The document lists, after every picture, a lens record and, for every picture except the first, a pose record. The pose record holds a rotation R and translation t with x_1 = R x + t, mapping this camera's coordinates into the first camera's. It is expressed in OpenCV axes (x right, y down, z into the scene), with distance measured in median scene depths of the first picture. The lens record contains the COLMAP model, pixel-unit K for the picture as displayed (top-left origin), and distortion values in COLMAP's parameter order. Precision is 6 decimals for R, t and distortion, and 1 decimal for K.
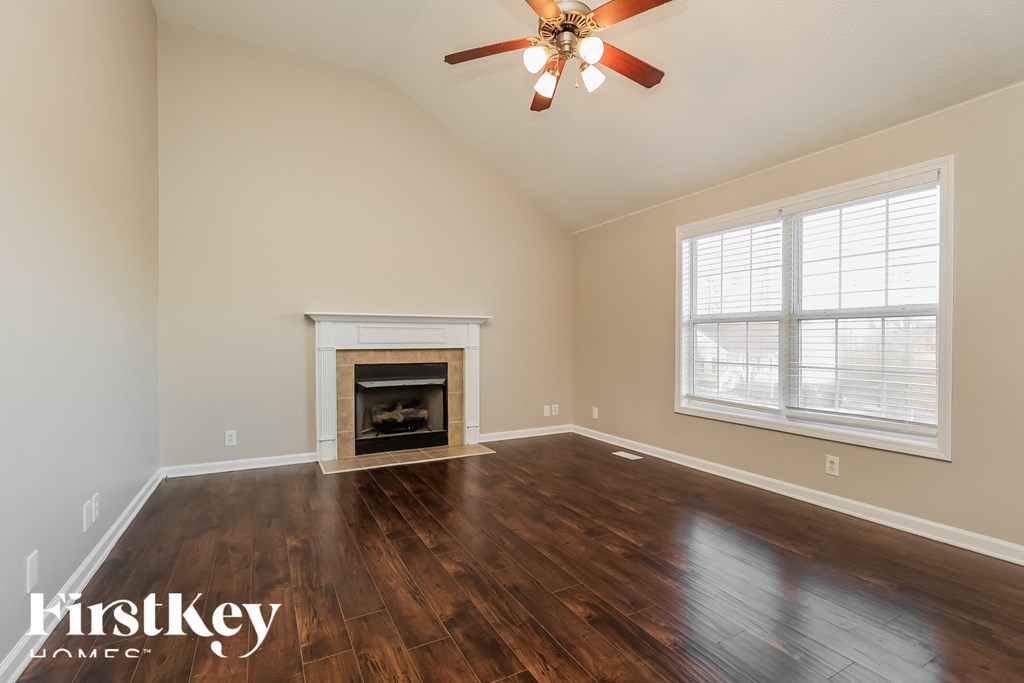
lens RADIAL K [[466.9, 0, 513.4], [0, 466.9, 346.8], [0, 0, 1]] dist [-0.001398, -0.000176]
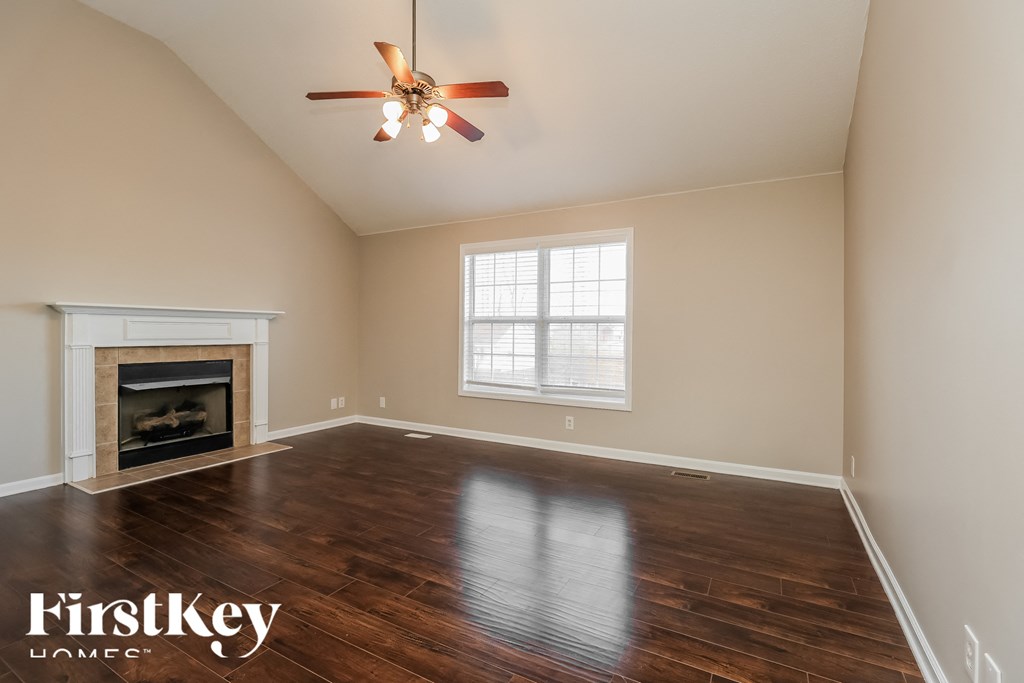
lens RADIAL K [[471.0, 0, 510.3], [0, 471.0, 337.0], [0, 0, 1]] dist [-0.000610, -0.000157]
pose [[0.849207, 0.000450, 0.528059, -0.187846], [0.001986, 0.999990, -0.004045, -0.007728], [-0.528056, 0.004484, 0.849198, -0.117645]]
